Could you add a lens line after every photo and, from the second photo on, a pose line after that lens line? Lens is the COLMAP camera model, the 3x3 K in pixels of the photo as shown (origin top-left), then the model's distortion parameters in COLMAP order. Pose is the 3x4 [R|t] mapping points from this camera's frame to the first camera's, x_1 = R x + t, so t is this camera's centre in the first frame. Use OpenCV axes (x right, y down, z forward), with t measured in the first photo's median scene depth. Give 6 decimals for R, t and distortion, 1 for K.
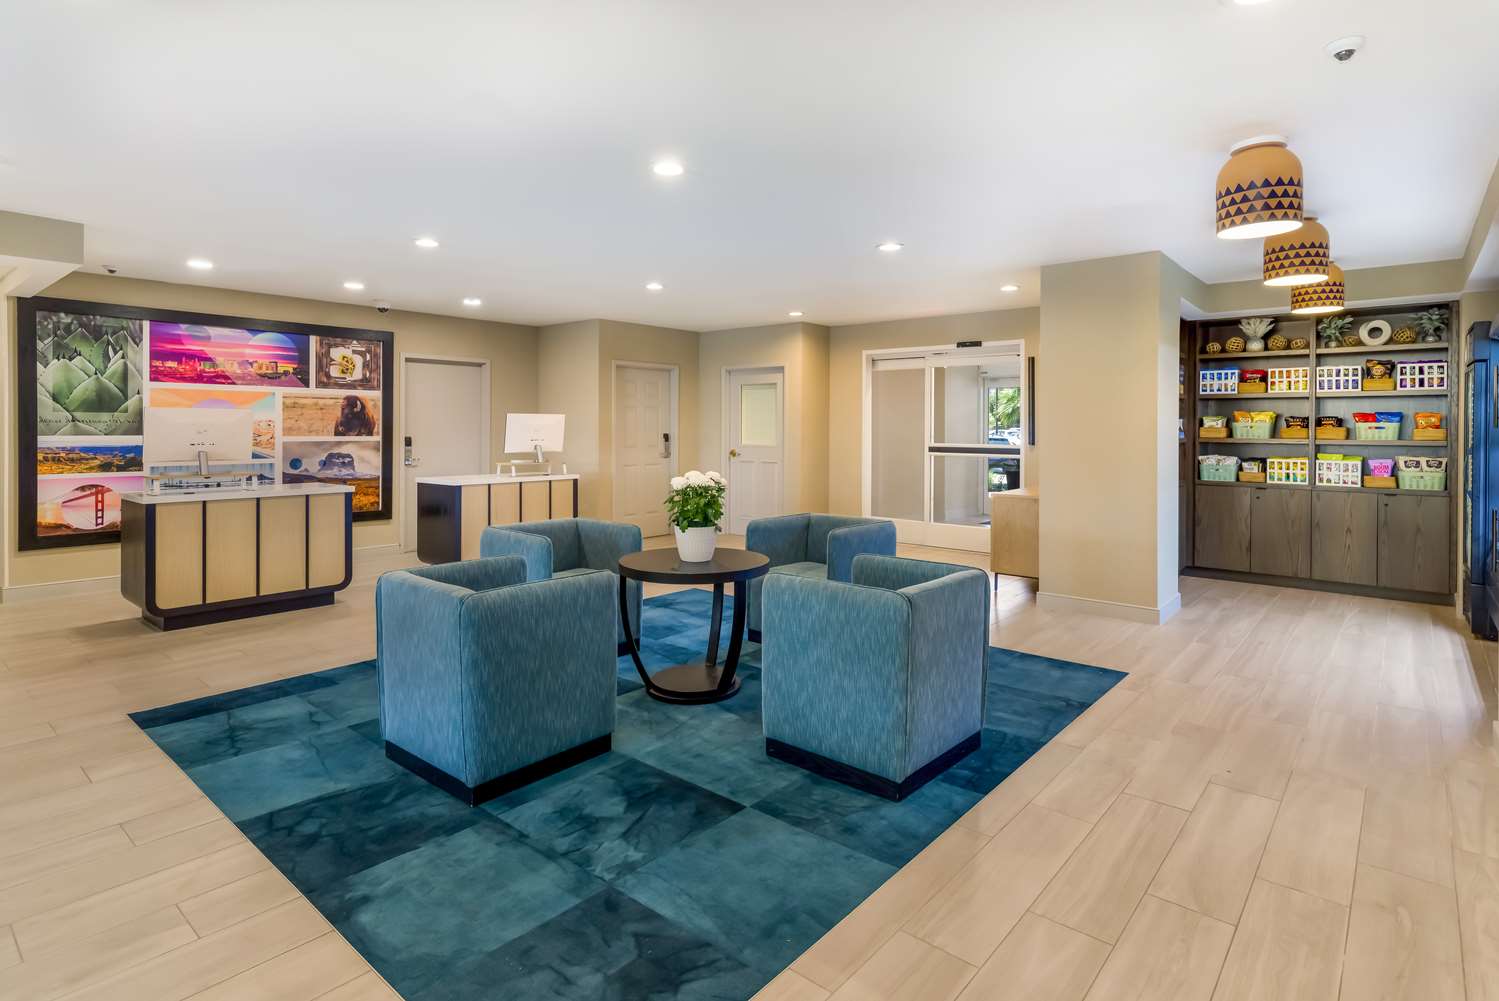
lens RADIAL K [[758.6, 0, 755.2], [0, 758.6, 502.1], [0, 0, 1]] dist [-0.018654, 0.000750]
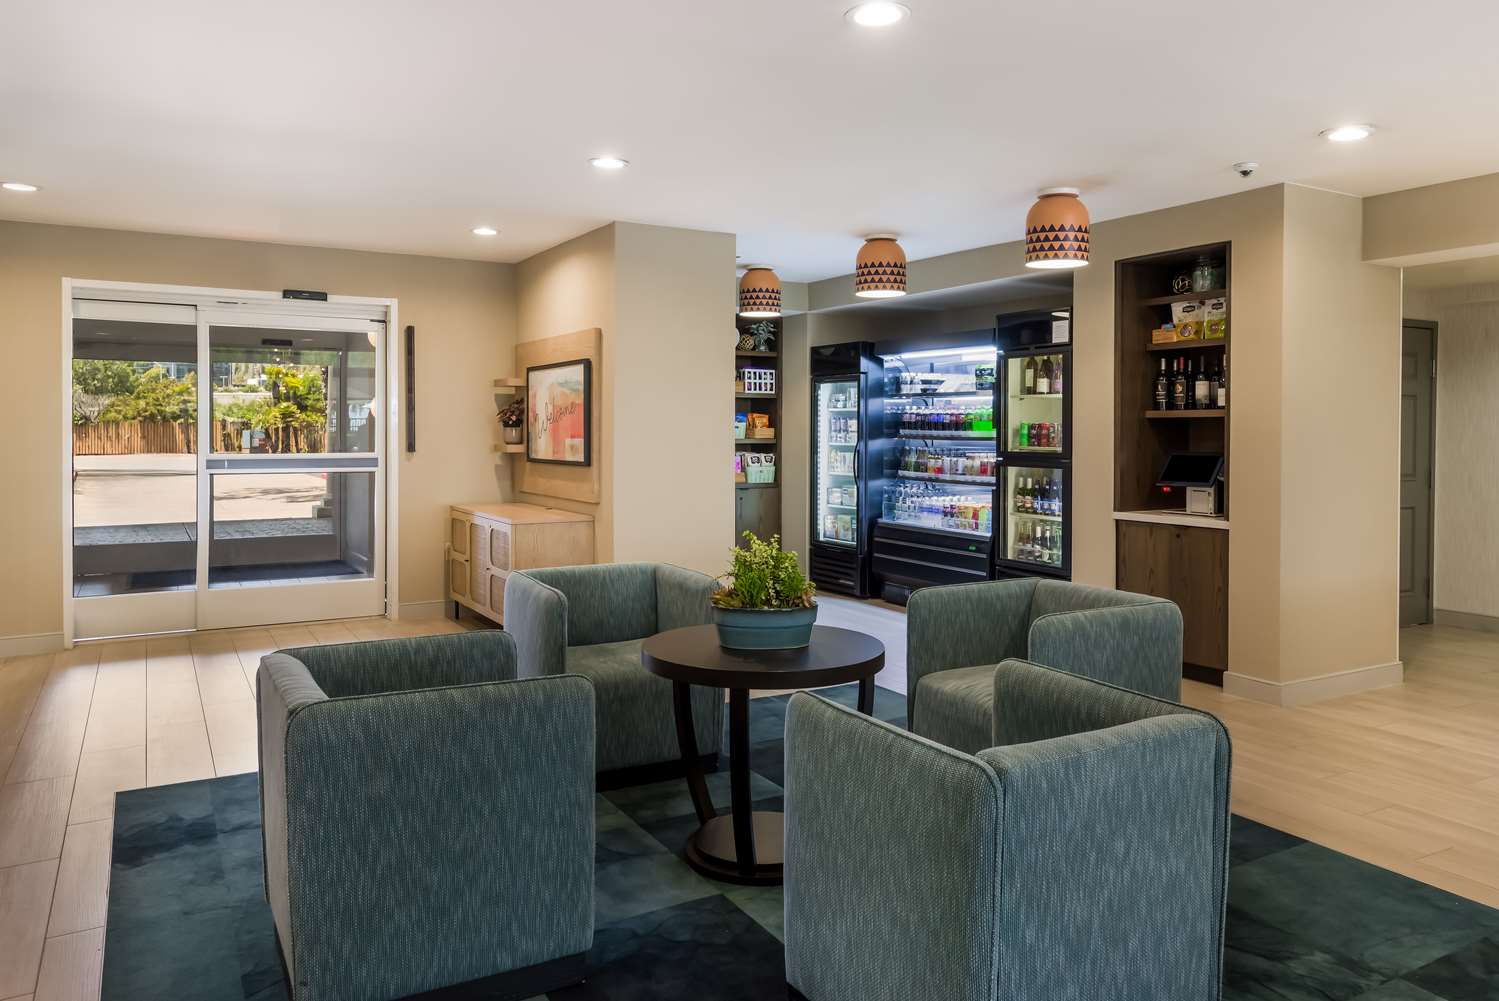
lens RADIAL K [[1065.4, 0, 753.0], [0, 1065.4, 493.9], [0, 0, 1]] dist [-0.005652, 0.008430]
pose [[0.338981, -0.059653, 0.938900, -0.661184], [0.085488, 0.995812, 0.032404, -0.059007], [-0.936901, 0.069280, 0.342661, 0.530473]]
